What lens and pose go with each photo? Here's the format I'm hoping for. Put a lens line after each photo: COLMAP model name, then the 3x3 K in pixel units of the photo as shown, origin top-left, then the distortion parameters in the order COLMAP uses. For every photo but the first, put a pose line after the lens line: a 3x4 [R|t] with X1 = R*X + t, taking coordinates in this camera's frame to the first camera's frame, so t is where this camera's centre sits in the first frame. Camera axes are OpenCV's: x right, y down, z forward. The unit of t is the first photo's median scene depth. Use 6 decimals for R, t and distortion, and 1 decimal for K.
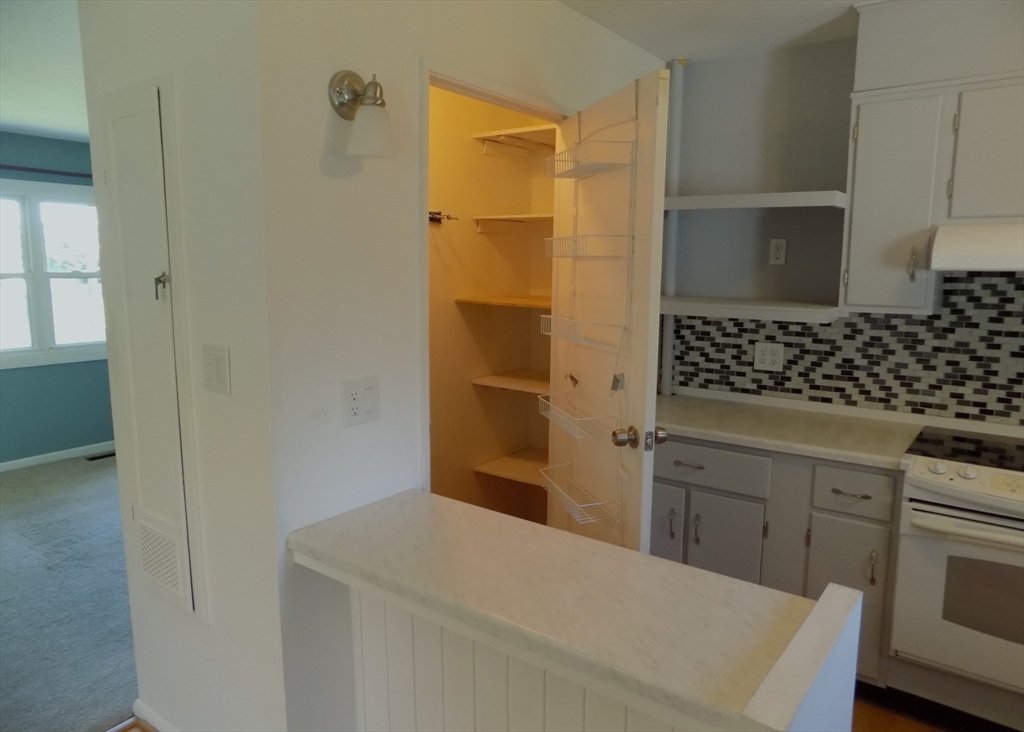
lens RADIAL K [[703.4, 0, 513.1], [0, 703.4, 363.7], [0, 0, 1]] dist [-0.005751, 0.003629]
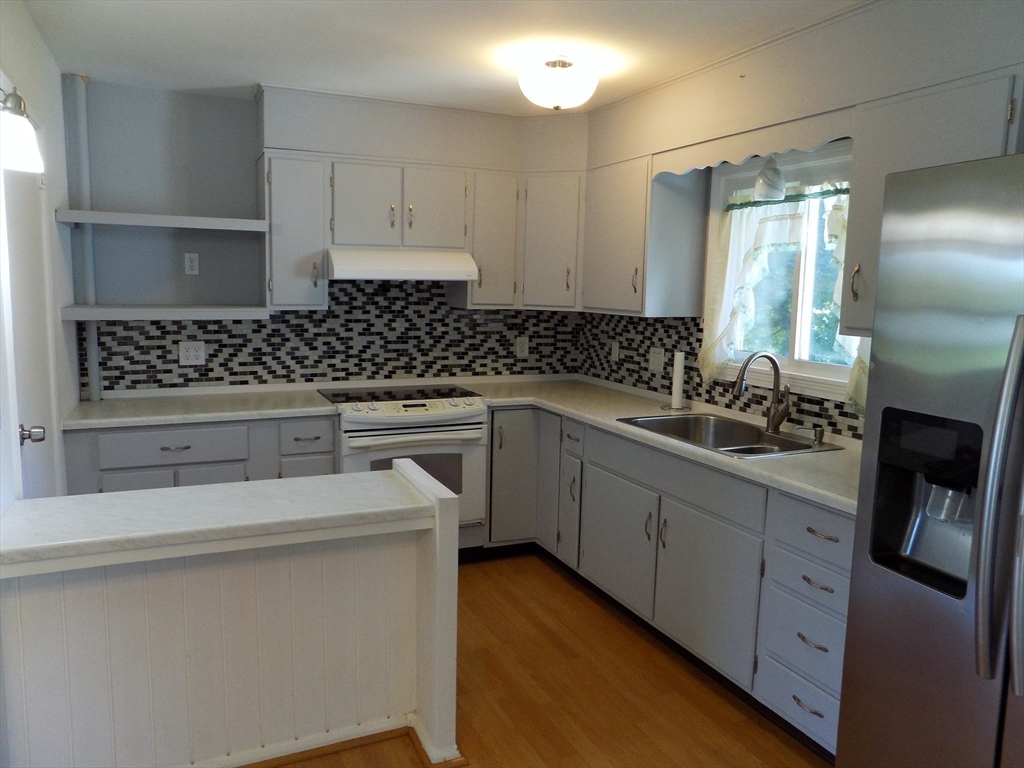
lens RADIAL K [[735.4, 0, 511.0], [0, 735.4, 383.5], [0, 0, 1]] dist [-0.007468, 0.001510]
pose [[0.498478, -0.120054, 0.858549, -0.458152], [0.117418, 0.990588, 0.070343, 0.017510], [-0.858913, 0.065745, 0.507883, -0.083395]]
